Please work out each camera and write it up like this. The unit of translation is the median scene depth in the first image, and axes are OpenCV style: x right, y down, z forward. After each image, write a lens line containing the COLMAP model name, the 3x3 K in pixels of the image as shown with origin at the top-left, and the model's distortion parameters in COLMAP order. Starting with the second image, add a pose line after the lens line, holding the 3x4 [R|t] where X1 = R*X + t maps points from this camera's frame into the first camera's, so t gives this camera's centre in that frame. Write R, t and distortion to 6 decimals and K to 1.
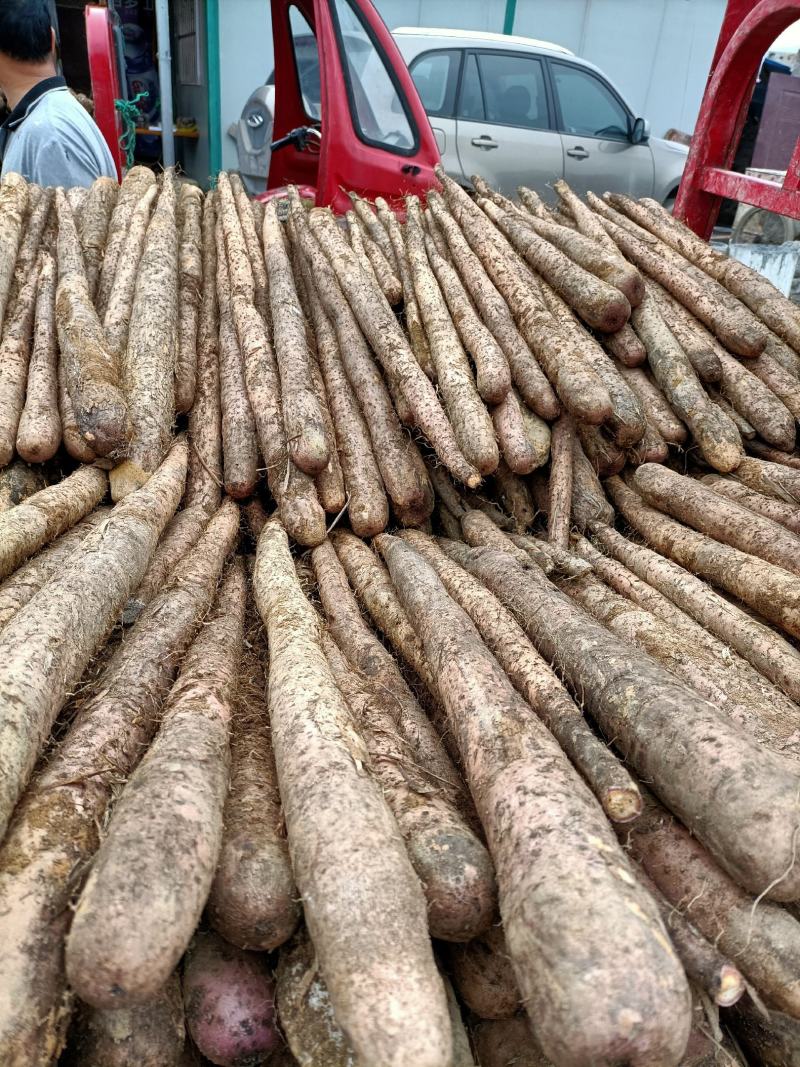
lens RADIAL K [[824.9, 0, 390.7], [0, 824.9, 536.0], [0, 0, 1]] dist [0.140581, -0.164828]
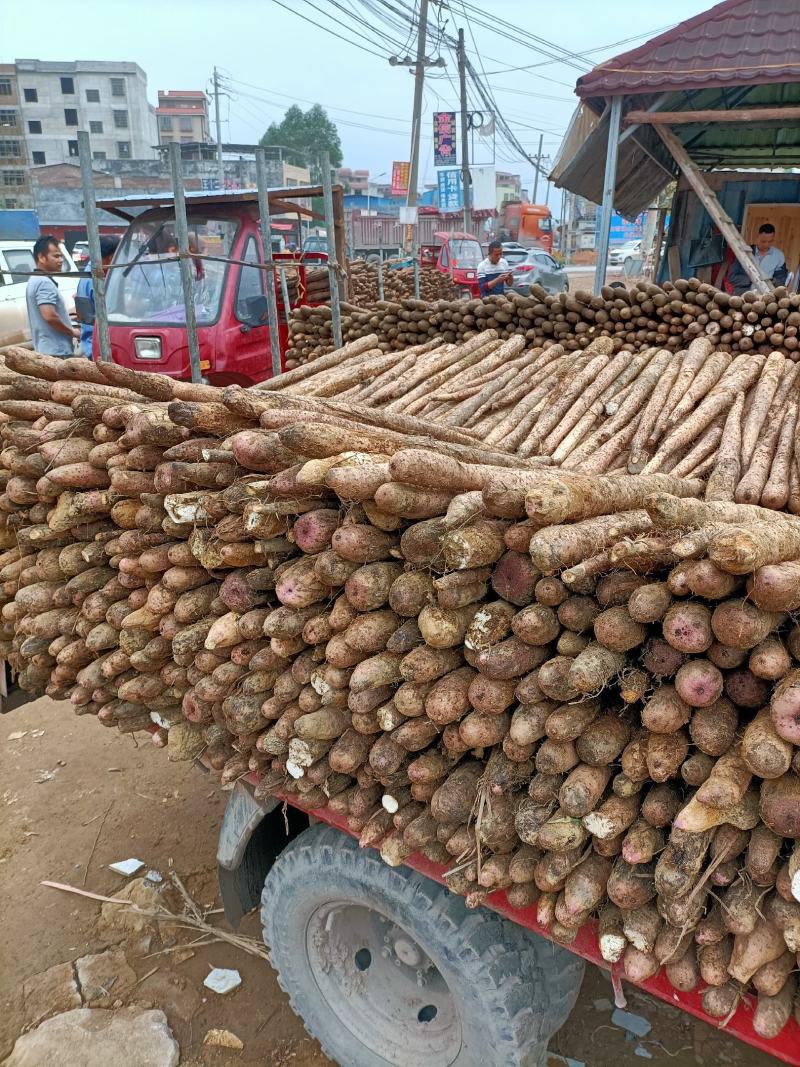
lens RADIAL K [[824.9, 0, 390.7], [0, 824.9, 536.0], [0, 0, 1]] dist [0.140581, -0.164828]
pose [[0.729657, 0.172334, -0.661741, 0.108739], [-0.300244, 0.950191, -0.083606, 0.243989], [0.614373, 0.259688, 0.745056, -0.515506]]
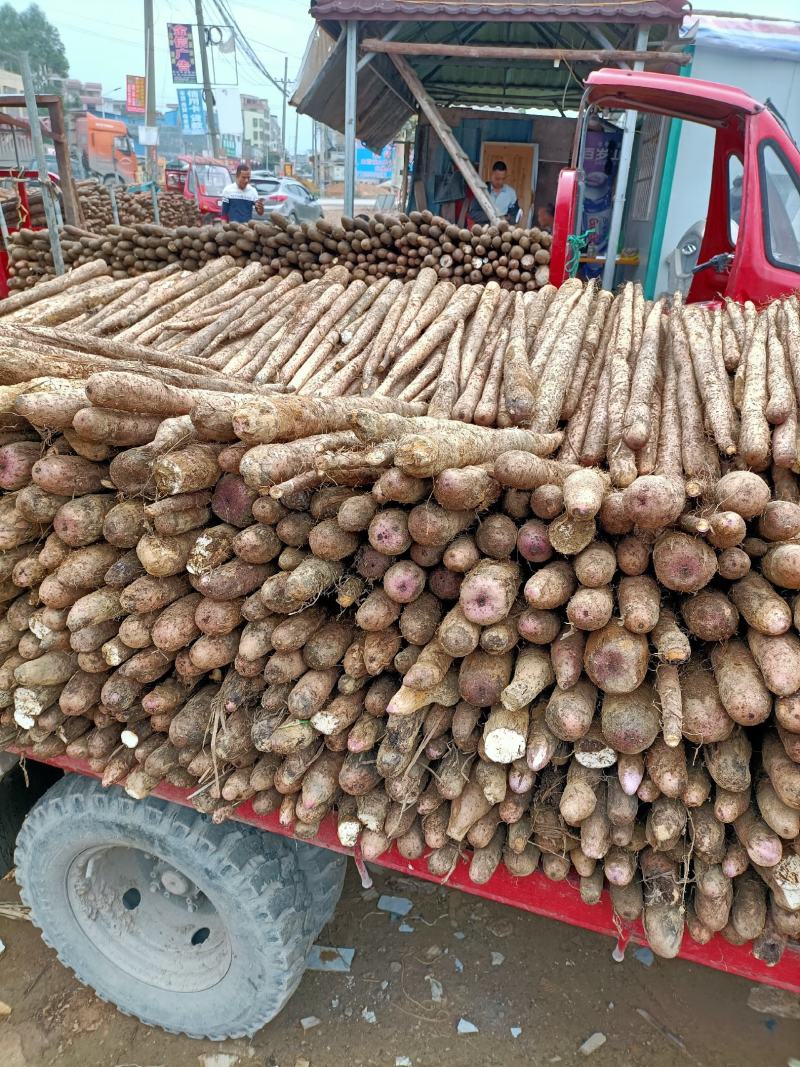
lens RADIAL K [[824.9, 0, 390.7], [0, 824.9, 536.0], [0, 0, 1]] dist [0.140581, -0.164828]
pose [[0.886547, 0.152392, -0.436818, 0.169563], [-0.207771, 0.974767, -0.081616, 0.248021], [0.413358, 0.163115, 0.895840, -0.490121]]
